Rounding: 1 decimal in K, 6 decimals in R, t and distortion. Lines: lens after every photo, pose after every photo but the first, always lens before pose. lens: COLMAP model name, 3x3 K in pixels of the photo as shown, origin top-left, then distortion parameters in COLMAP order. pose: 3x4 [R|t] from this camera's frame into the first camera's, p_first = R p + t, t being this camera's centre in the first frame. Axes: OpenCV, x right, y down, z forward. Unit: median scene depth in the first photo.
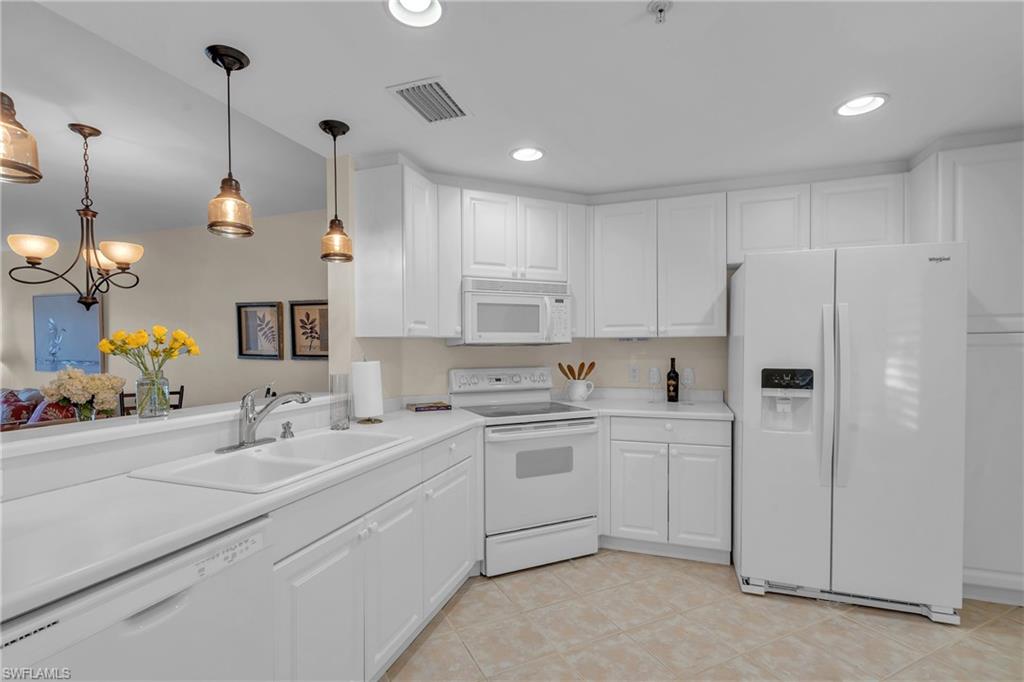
lens RADIAL K [[466.0, 0, 500.2], [0, 466.0, 339.4], [0, 0, 1]] dist [0.001641, 0.000088]
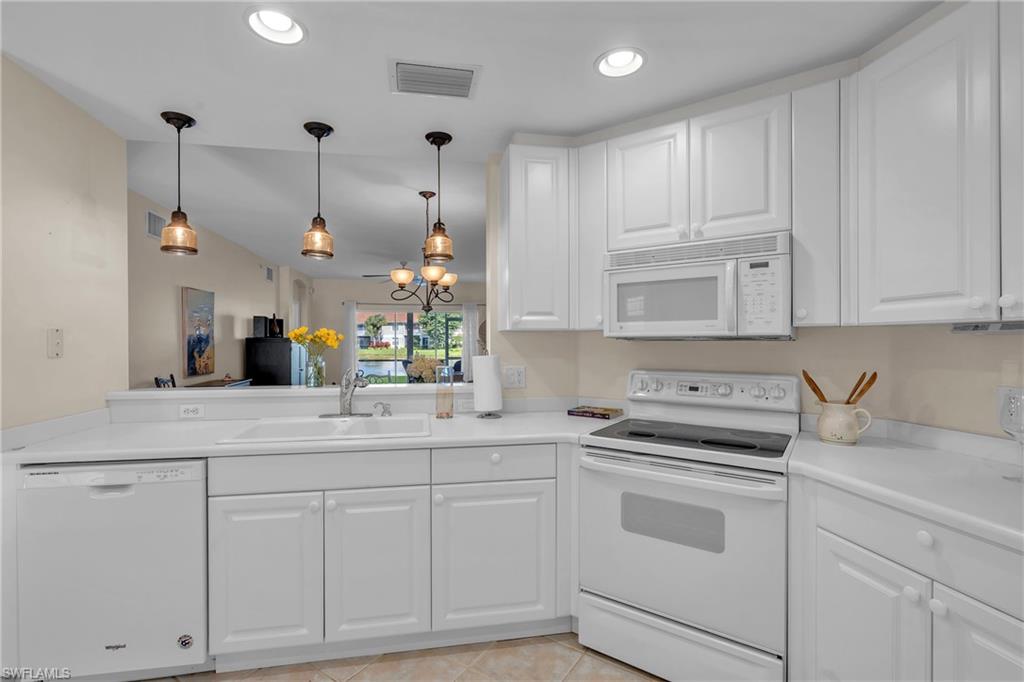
lens RADIAL K [[465.2, 0, 512.5], [0, 465.2, 332.2], [0, 0, 1]] dist [0.002204, 0.000067]
pose [[0.516803, -0.010689, -0.856037, 0.506154], [0.008571, 0.999937, -0.007311, 0.005082], [0.856061, -0.003559, 0.516862, 0.454309]]
